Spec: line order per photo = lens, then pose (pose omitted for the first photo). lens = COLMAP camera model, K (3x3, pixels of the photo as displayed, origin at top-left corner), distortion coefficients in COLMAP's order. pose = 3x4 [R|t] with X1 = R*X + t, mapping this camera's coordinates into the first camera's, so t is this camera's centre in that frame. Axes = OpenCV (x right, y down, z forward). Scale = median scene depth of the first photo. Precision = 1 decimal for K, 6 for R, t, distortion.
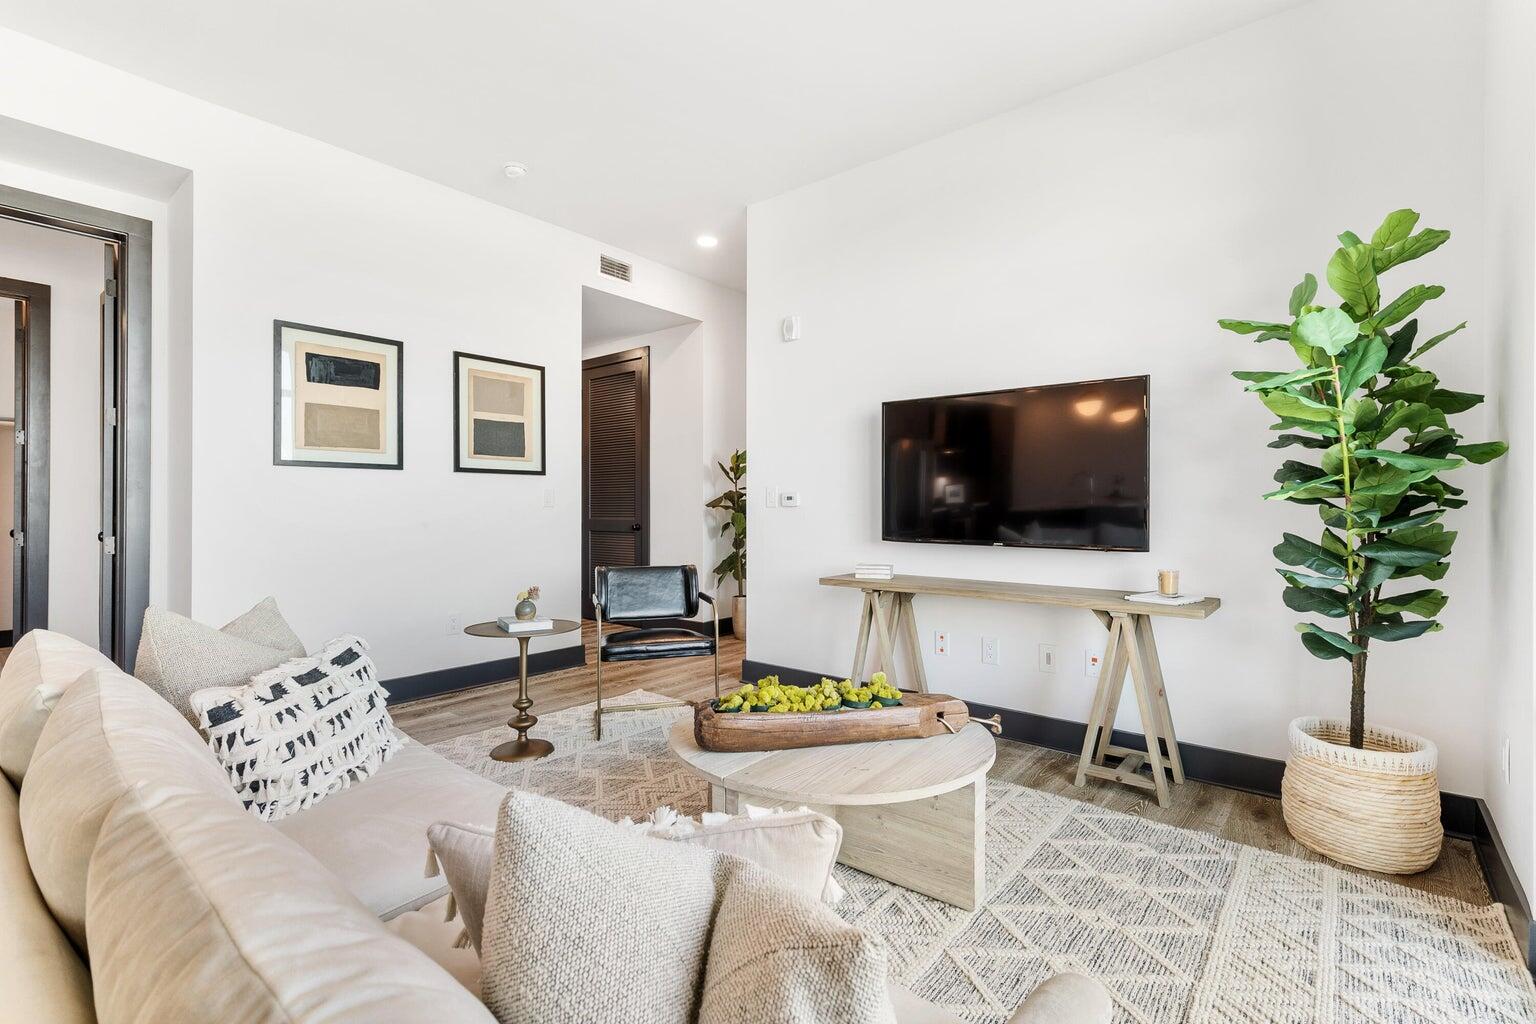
lens RADIAL K [[699.7, 0, 779.4], [0, 699.7, 508.7], [0, 0, 1]] dist [0.009075, -0.000920]
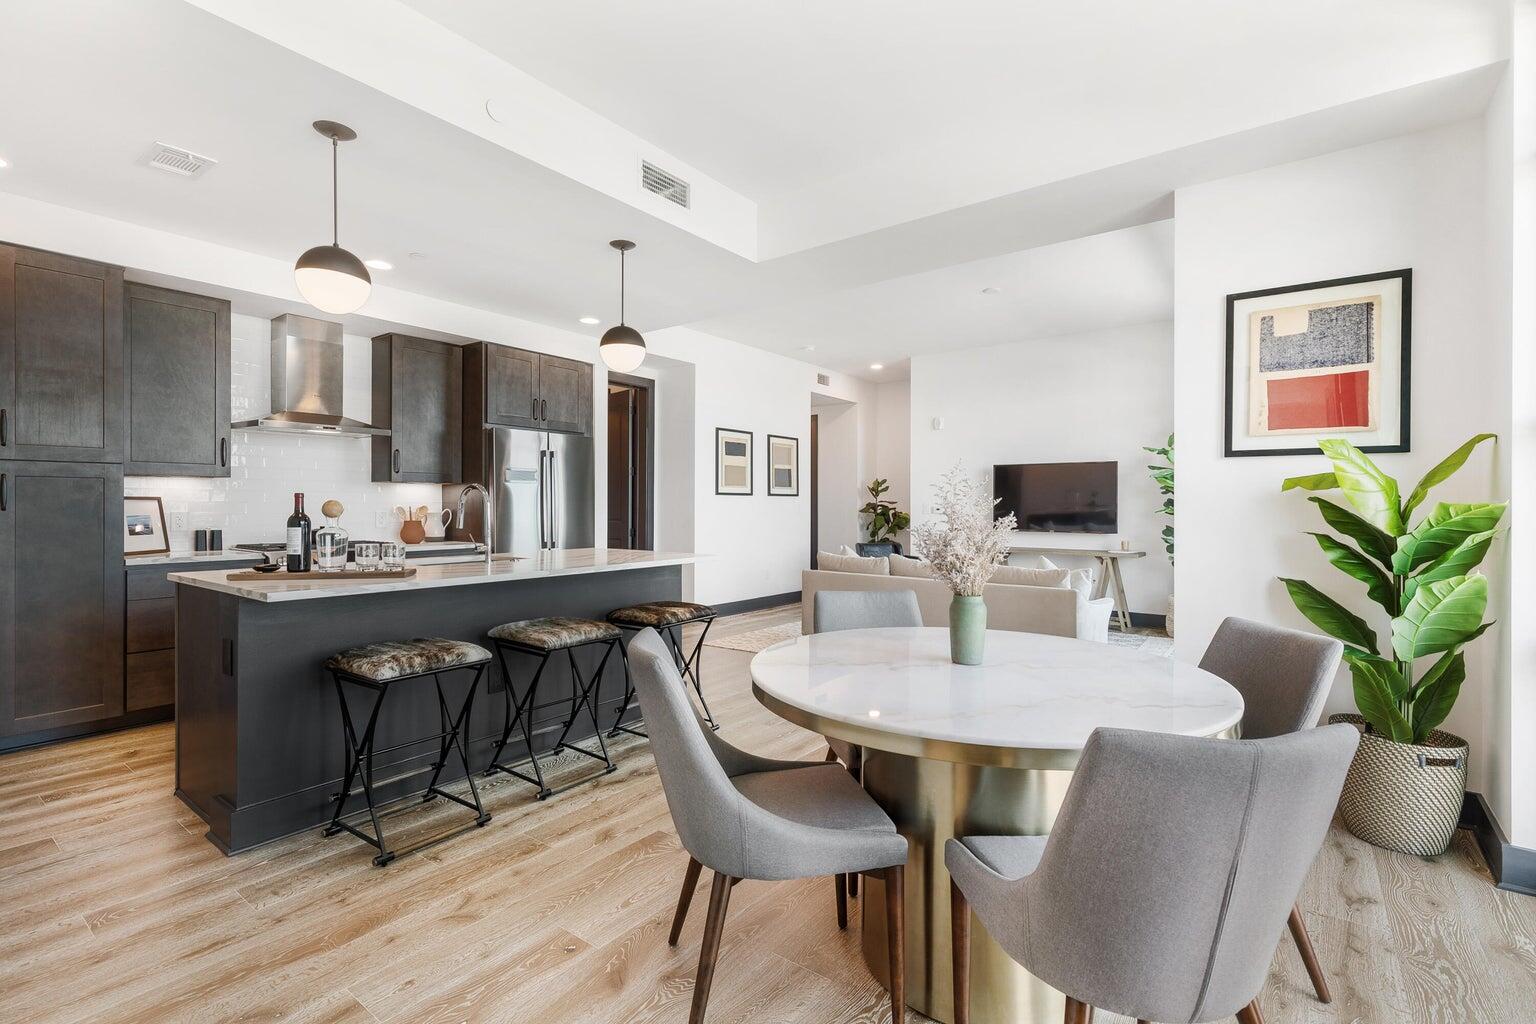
lens RADIAL K [[699.7, 0, 775.8], [0, 699.7, 505.0], [0, 0, 1]] dist [0.009075, -0.000920]
pose [[0.999017, -0.000745, 0.044312, -0.603264], [0.000875, 0.999995, -0.002925, -0.024150], [-0.044309, 0.002961, 0.999013, -1.087570]]
